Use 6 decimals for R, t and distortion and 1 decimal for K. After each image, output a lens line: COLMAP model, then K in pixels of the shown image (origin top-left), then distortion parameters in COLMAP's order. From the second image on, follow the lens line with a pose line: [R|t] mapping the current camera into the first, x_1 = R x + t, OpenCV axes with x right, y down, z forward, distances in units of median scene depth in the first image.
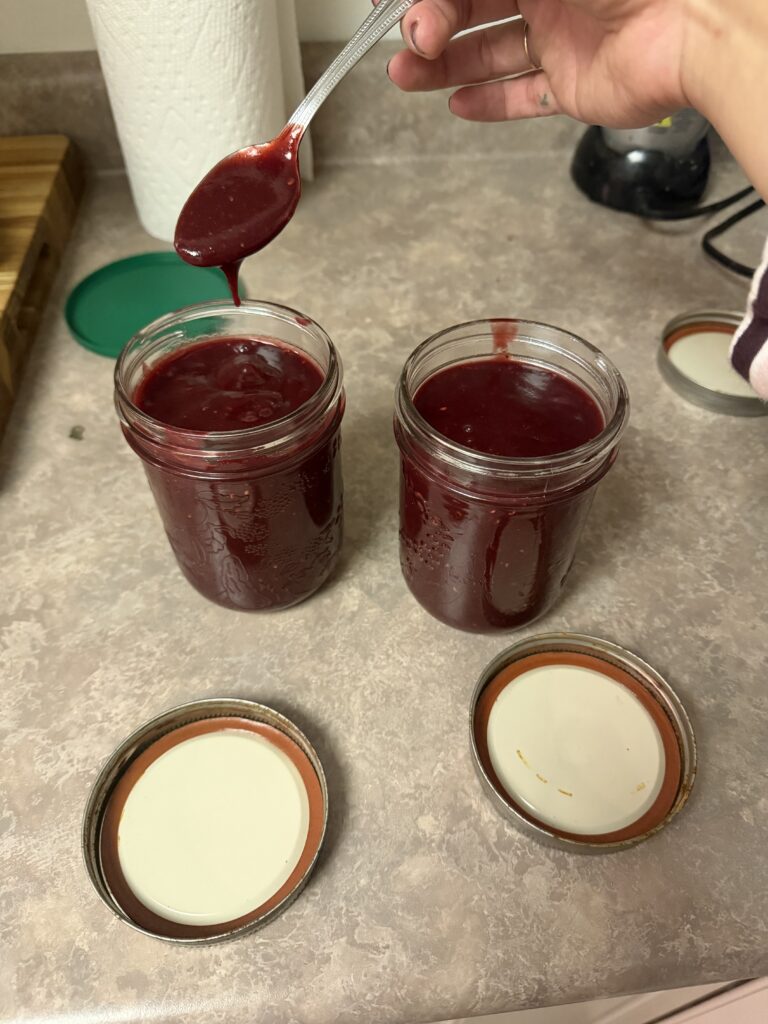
lens RADIAL K [[752.9, 0, 388.8], [0, 752.9, 508.0], [0, 0, 1]] dist [-0.028386, -0.003705]
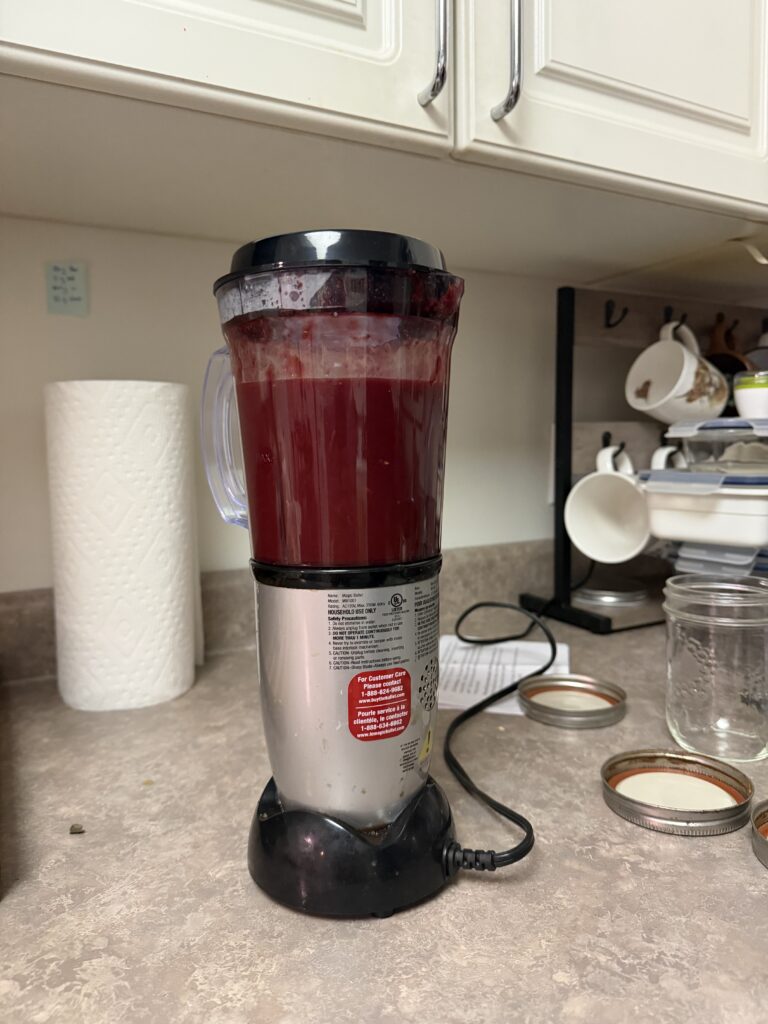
lens RADIAL K [[742.5, 0, 383.1], [0, 742.5, 479.9], [0, 0, 1]] dist [-0.022704, 0.005467]
pose [[0.931755, -0.041699, 0.360685, -0.570346], [0.290389, 0.681905, -0.671326, 0.589999], [-0.217959, 0.730251, 0.647478, -0.180551]]
